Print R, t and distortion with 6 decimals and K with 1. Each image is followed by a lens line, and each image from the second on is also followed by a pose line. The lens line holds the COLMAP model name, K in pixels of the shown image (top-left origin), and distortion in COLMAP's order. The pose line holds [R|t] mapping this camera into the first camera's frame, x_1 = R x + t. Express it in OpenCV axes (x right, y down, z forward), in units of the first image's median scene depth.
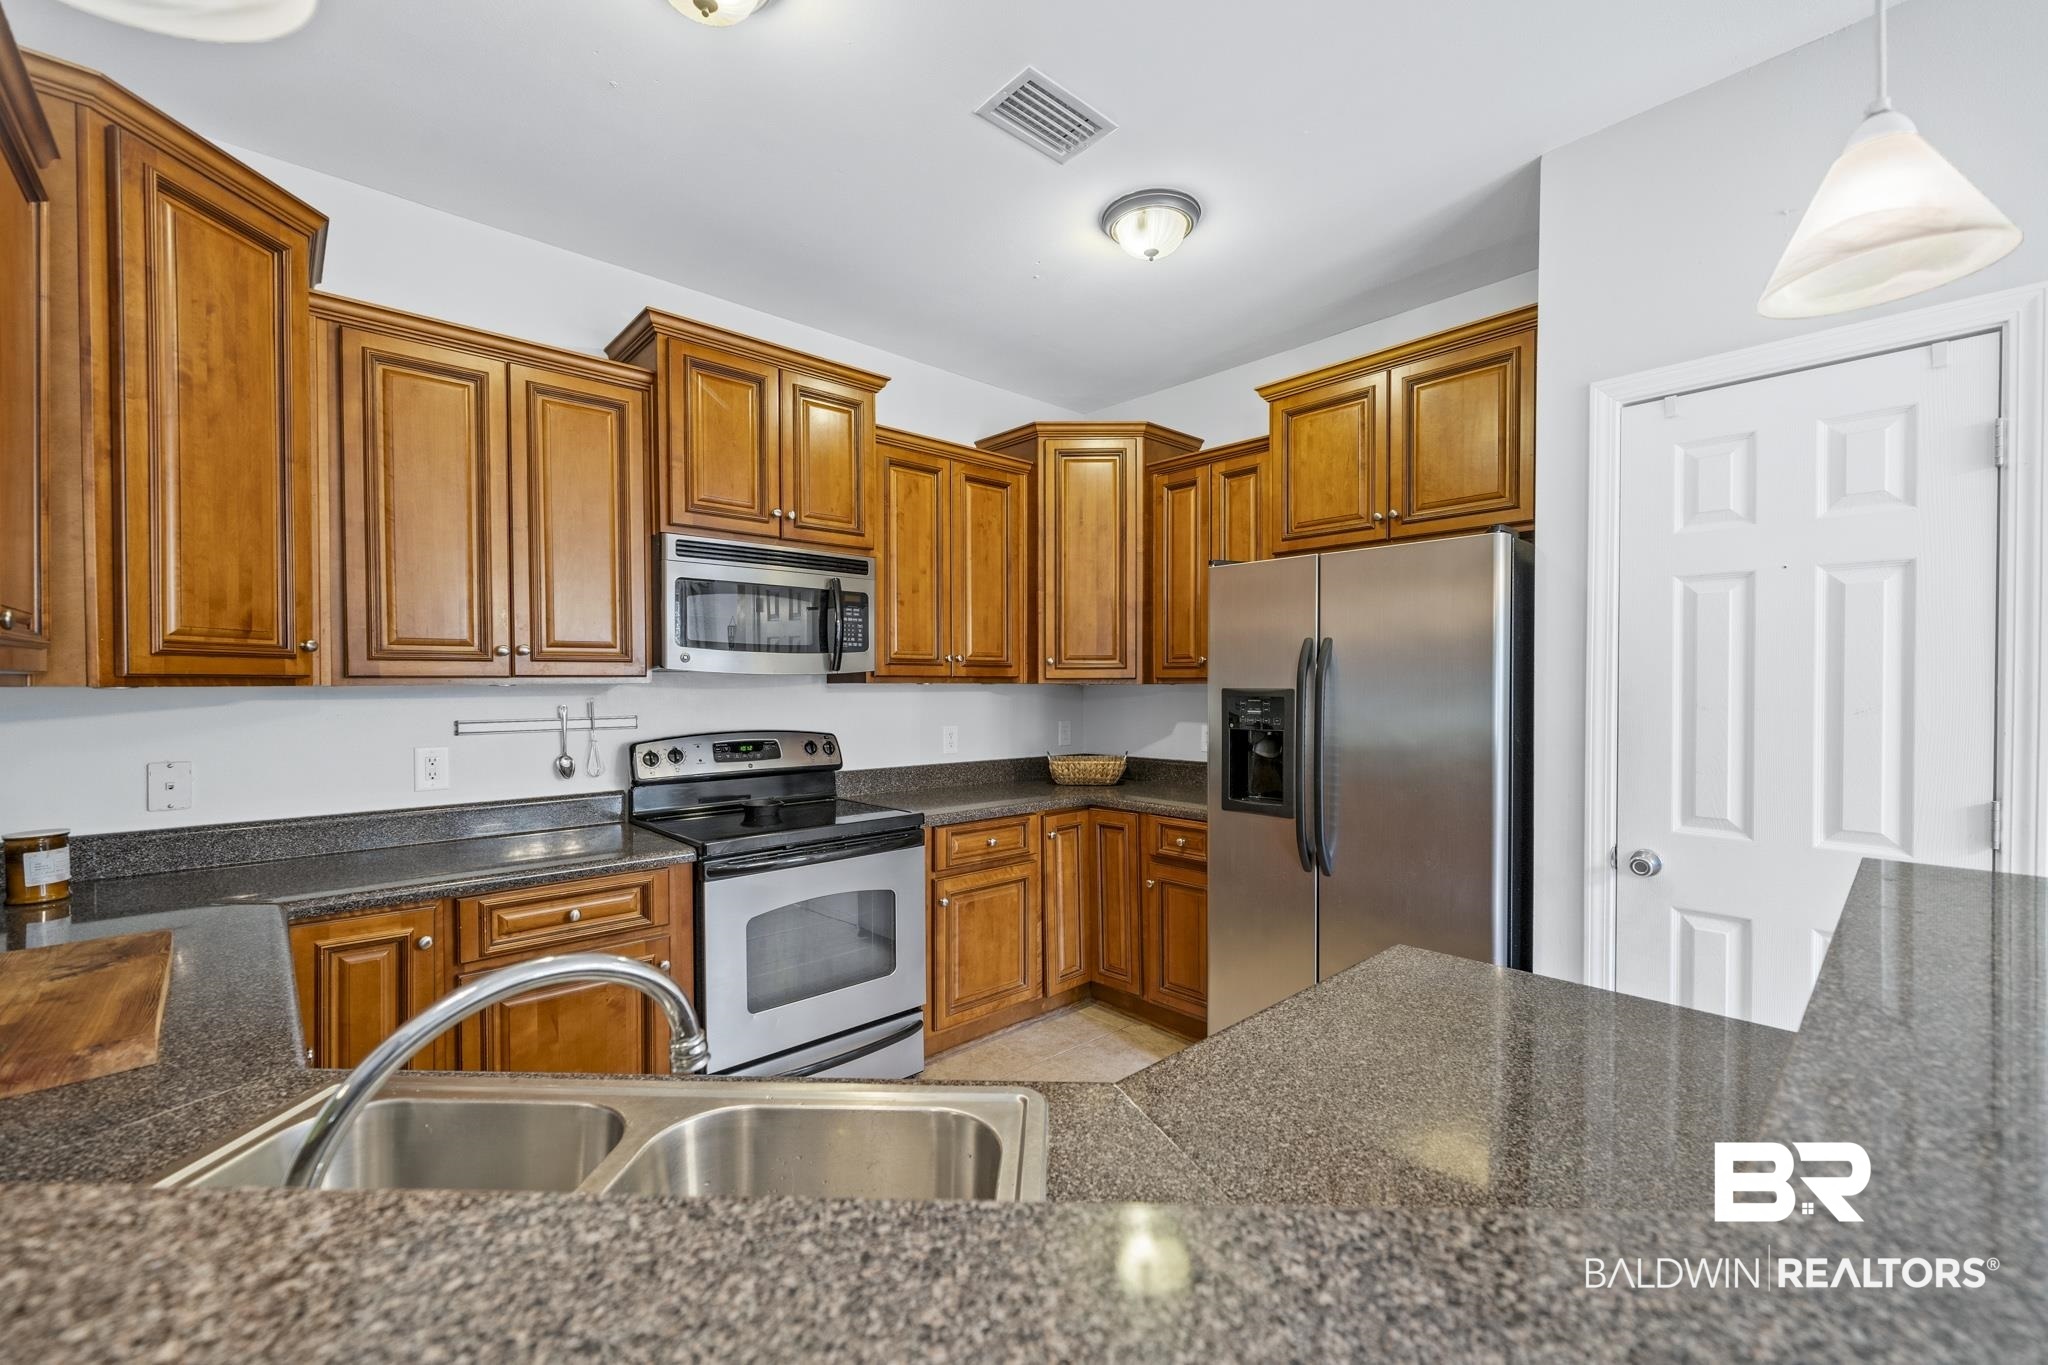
lens RADIAL K [[827.8, 0, 1027.1], [0, 827.8, 694.5], [0, 0, 1]] dist [-0.000492, -0.000472]
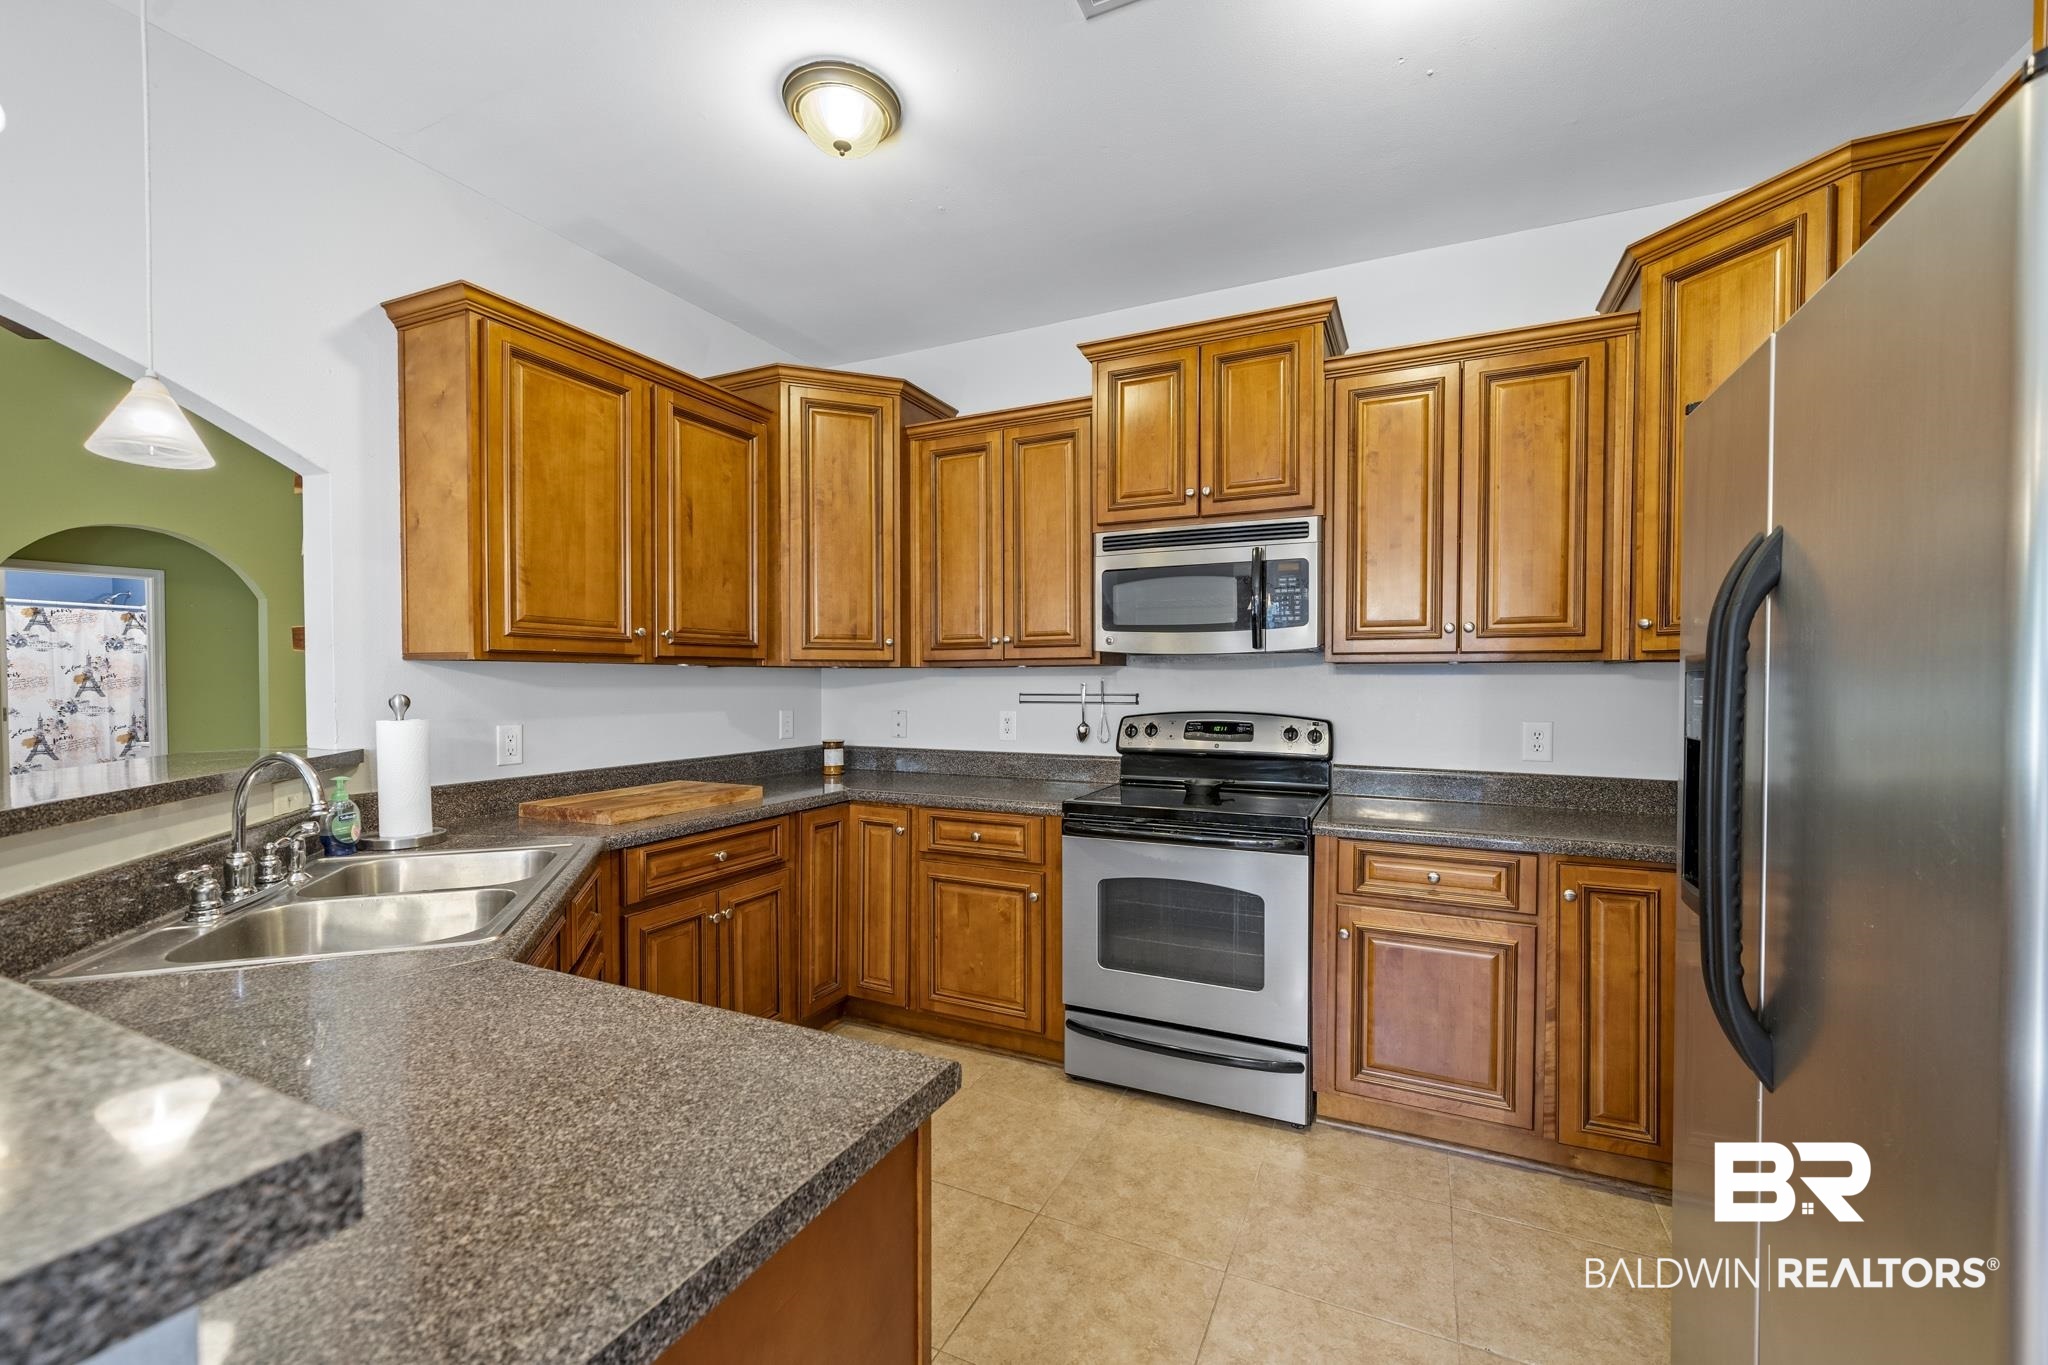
lens RADIAL K [[827.8, 0, 1025.6], [0, 827.8, 696.1], [0, 0, 1]] dist [-0.000492, -0.000472]
pose [[0.378562, 0.023151, -0.925287, 0.497197], [-0.012344, 0.999725, 0.019963, 0.007941], [0.925494, 0.003865, 0.378743, 0.394833]]
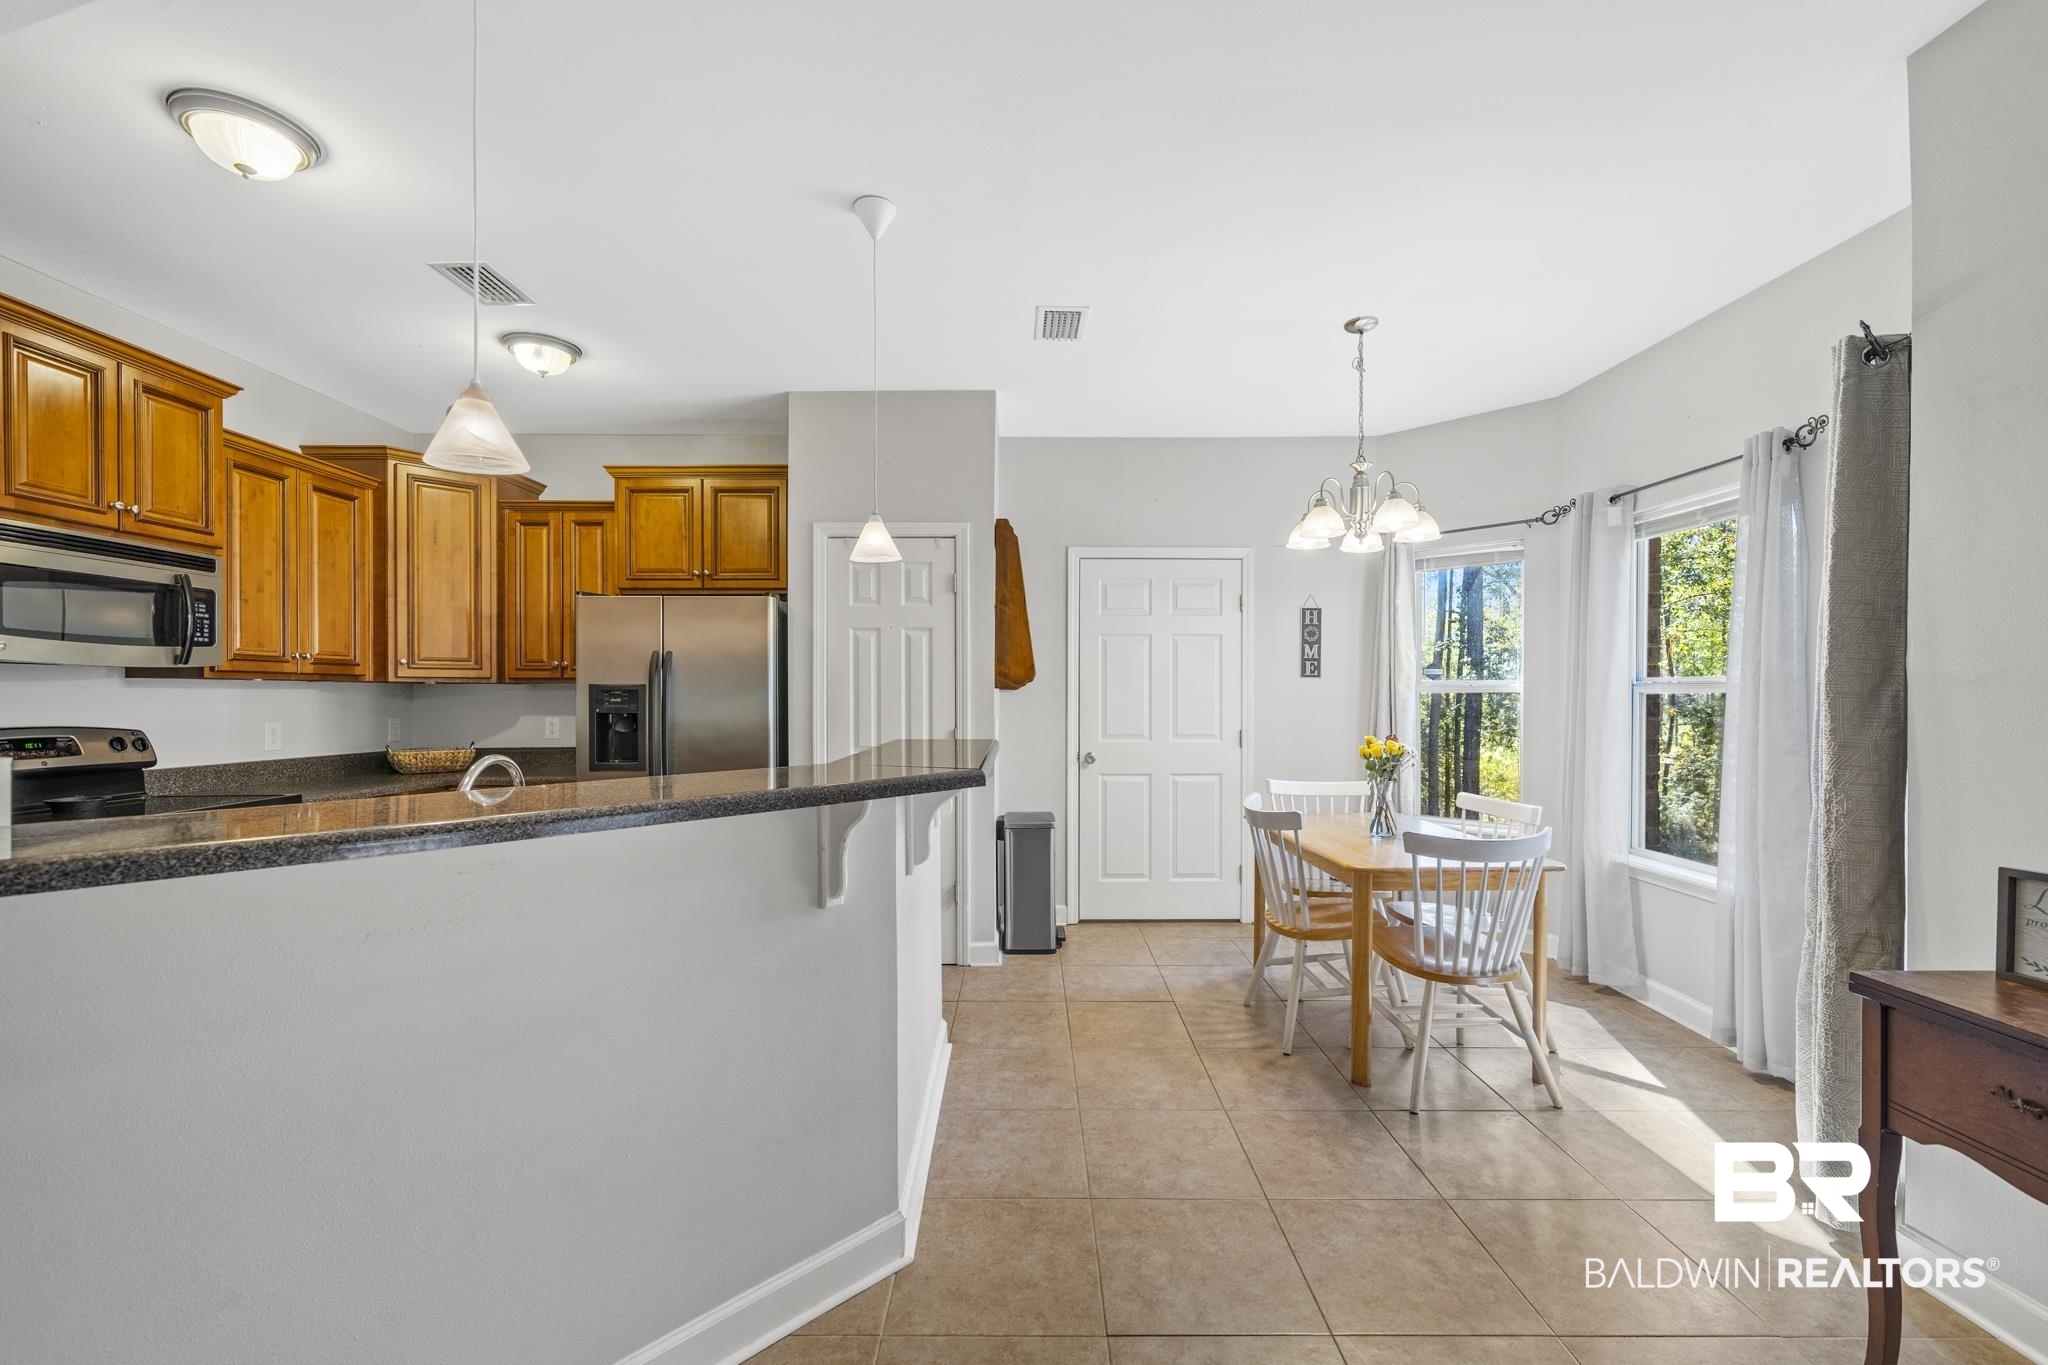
lens RADIAL K [[827.8, 0, 1030.0], [0, 827.8, 695.3], [0, 0, 1]] dist [-0.000492, -0.000472]
pose [[0.668622, -0.001483, 0.743601, -0.278012], [0.011265, 0.999903, -0.008135, 0.028060], [-0.743517, 0.013816, 0.668575, -0.441831]]
